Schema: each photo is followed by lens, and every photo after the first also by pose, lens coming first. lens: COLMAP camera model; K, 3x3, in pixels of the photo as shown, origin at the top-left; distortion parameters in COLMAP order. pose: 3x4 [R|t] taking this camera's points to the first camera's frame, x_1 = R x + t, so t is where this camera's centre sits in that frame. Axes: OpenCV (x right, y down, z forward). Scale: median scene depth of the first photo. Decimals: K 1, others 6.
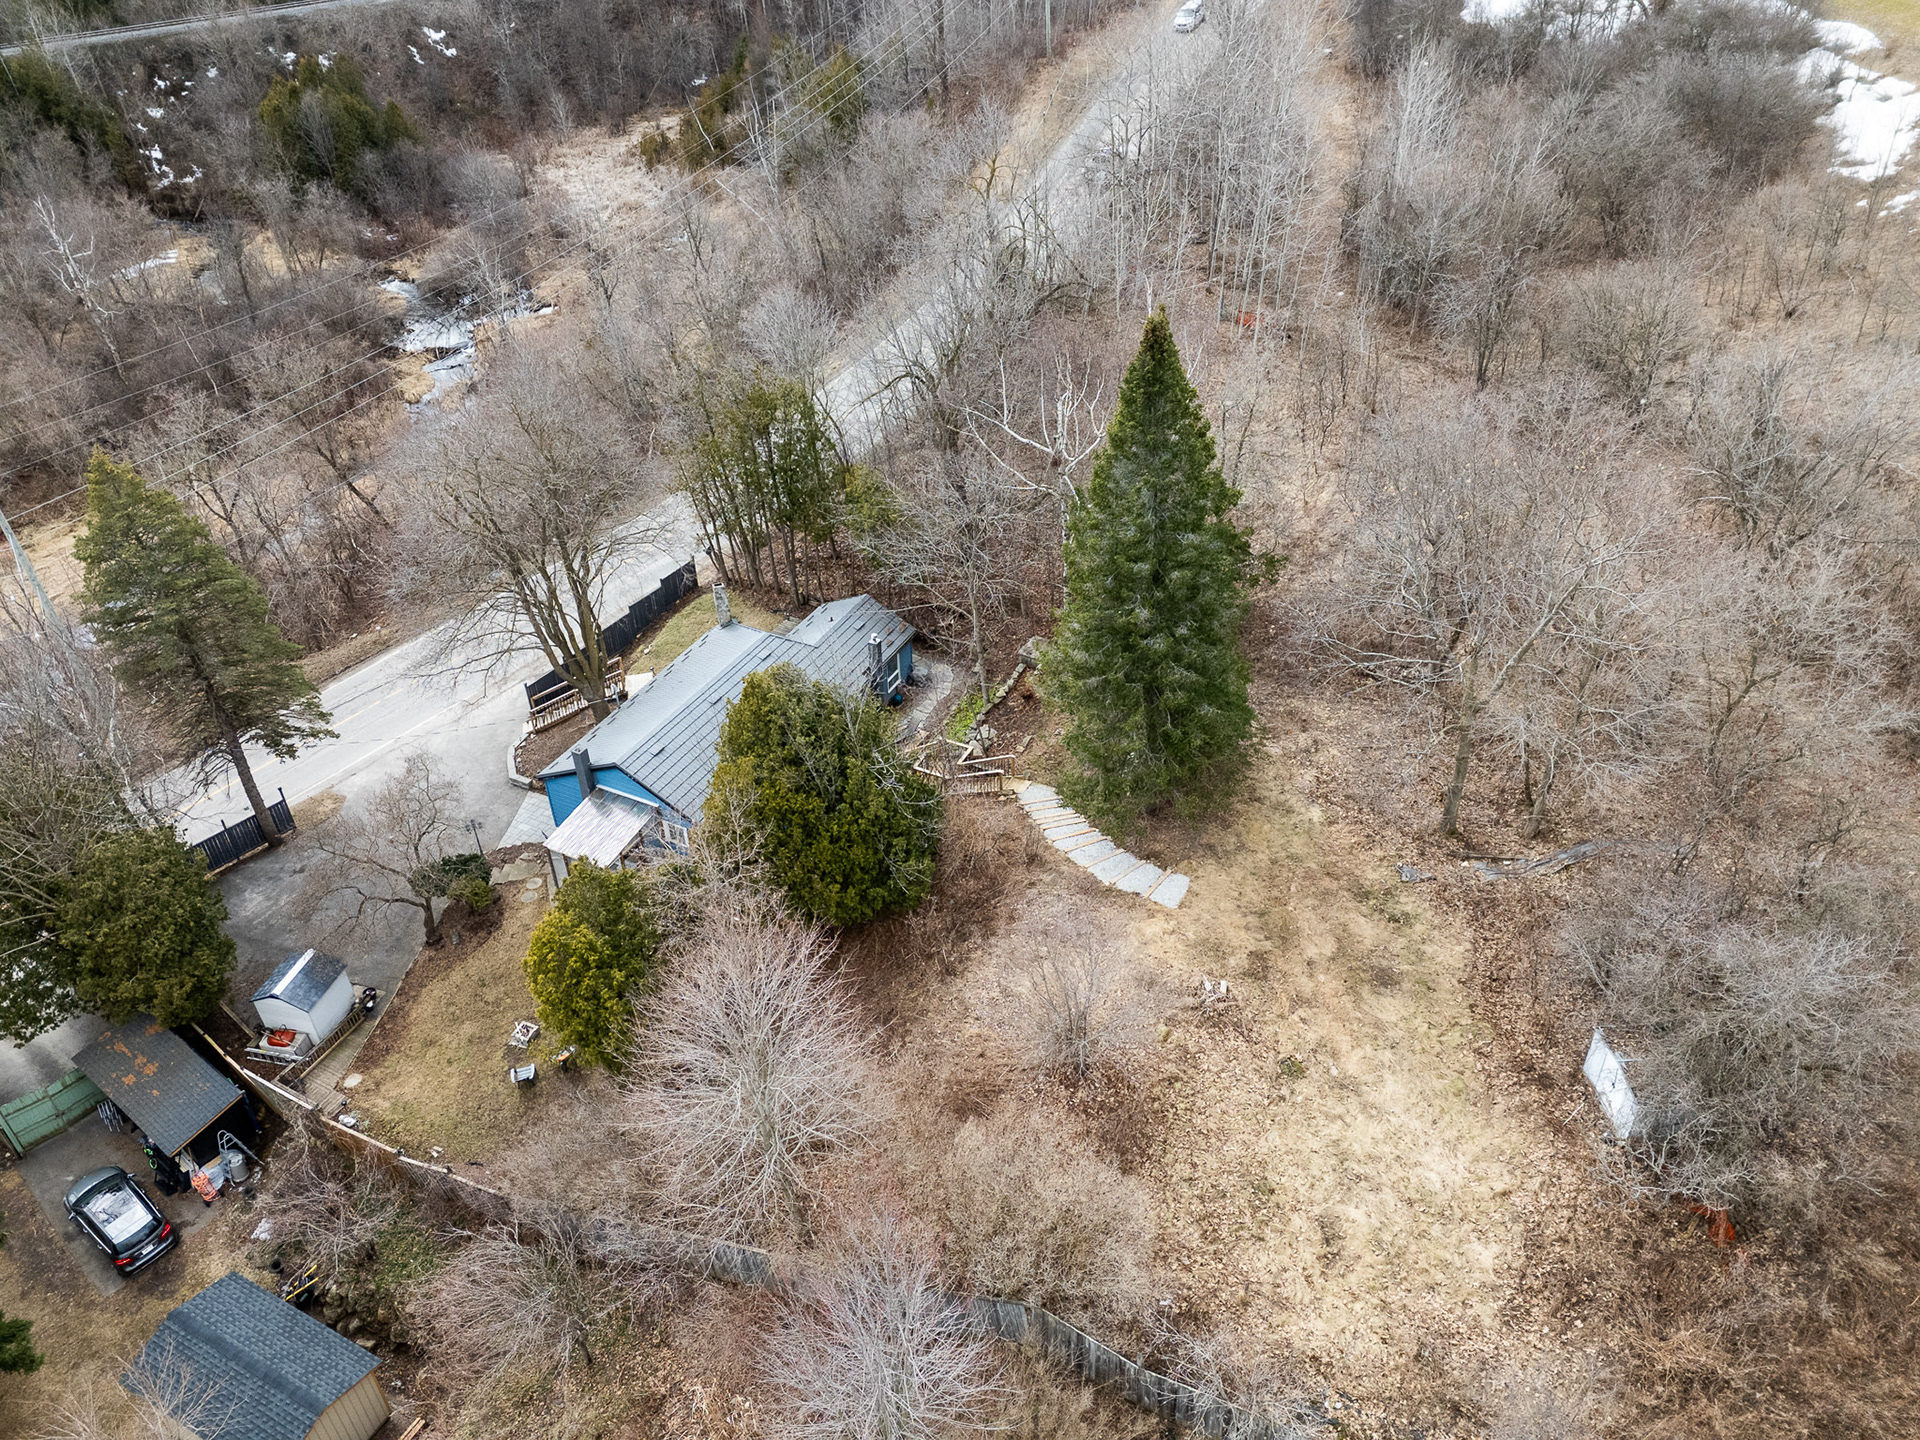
lens RADIAL K [[1384.2, 0, 960.0], [0, 1384.2, 720.0], [0, 0, 1]] dist [0.078933, -0.055648]
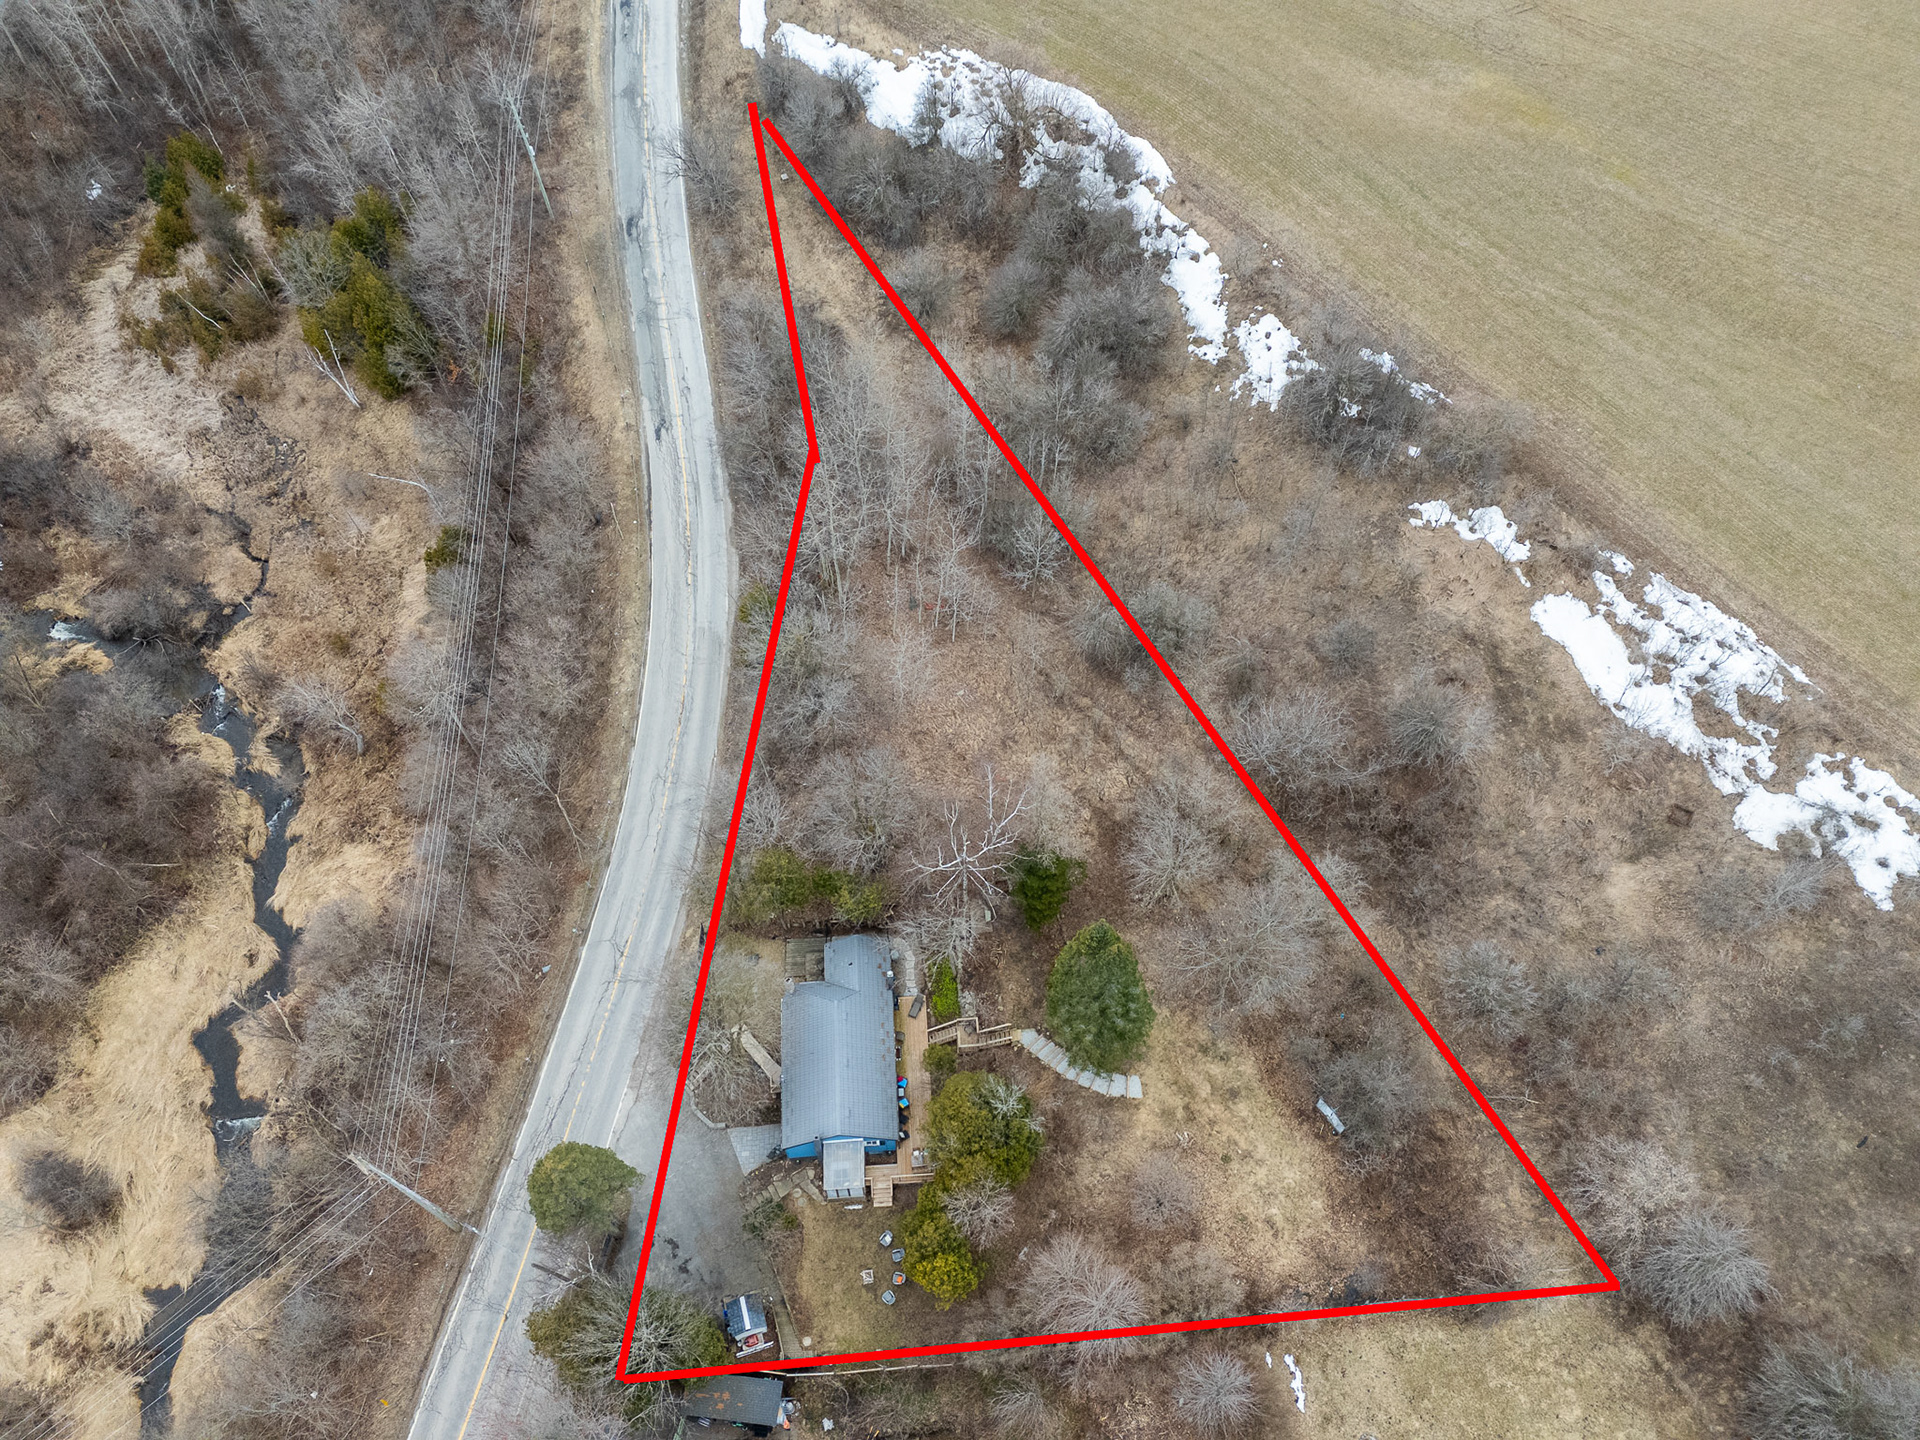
lens RADIAL K [[1384.2, 0, 960.0], [0, 1384.2, 720.0], [0, 0, 1]] dist [0.078933, -0.055648]
pose [[0.853503, -0.415610, 0.314328, -0.549777], [0.292439, 0.881299, 0.371203, -1.317386], [-0.431292, -0.224901, 0.873731, -0.711340]]
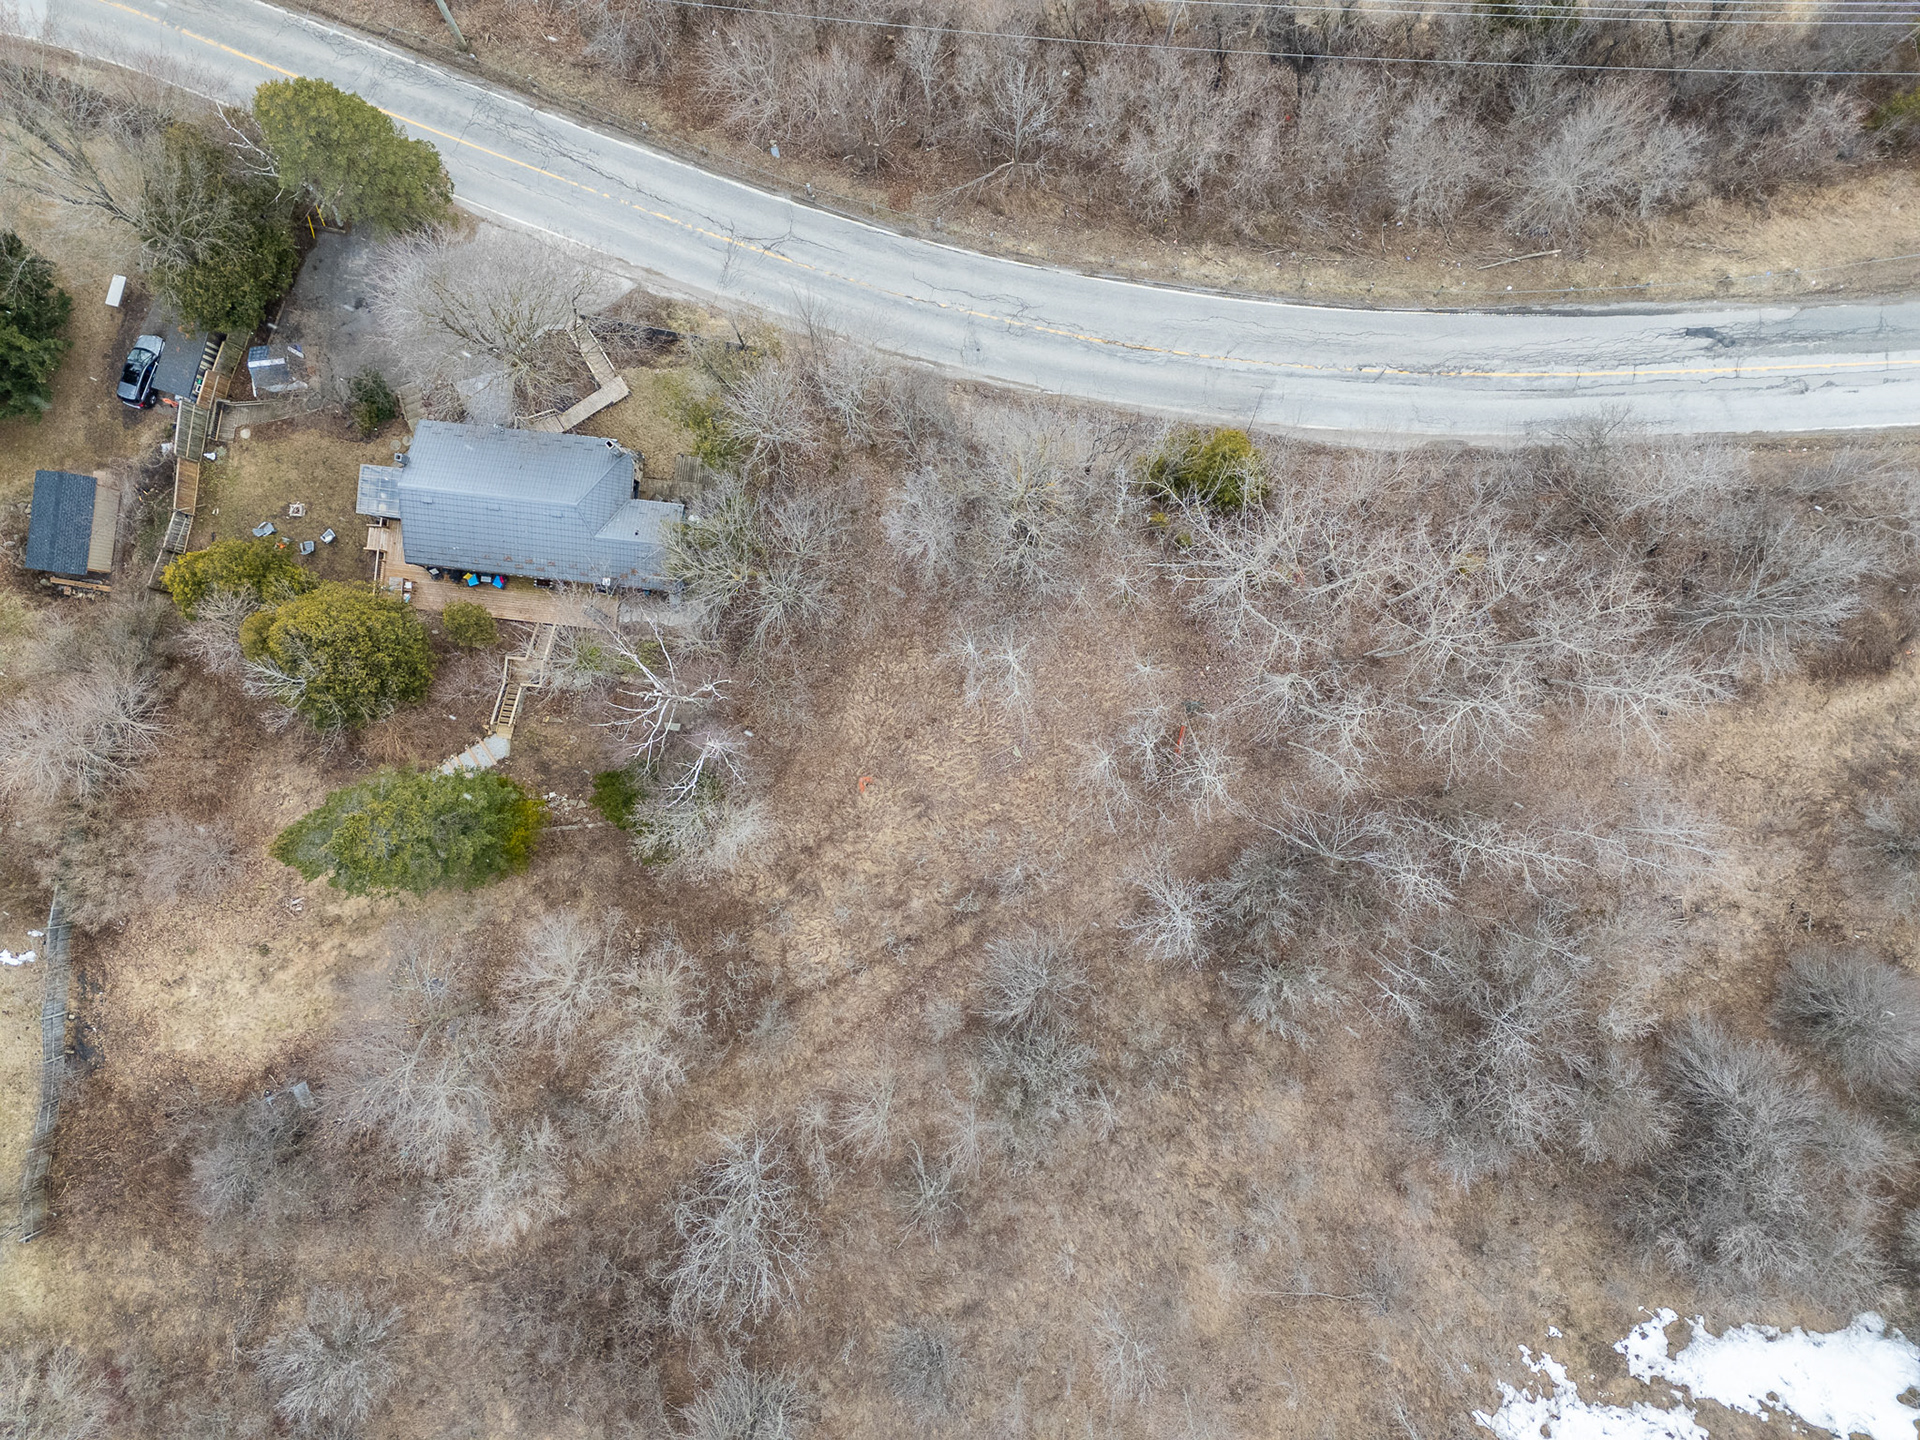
lens RADIAL K [[1384.2, 0, 960.0], [0, 1384.2, 720.0], [0, 0, 1]] dist [0.078933, -0.055648]
pose [[0.360820, 0.932305, 0.024818, 0.205768], [-0.555895, 0.193623, 0.808388, -1.760177], [0.748859, -0.305479, 0.588127, 0.559702]]
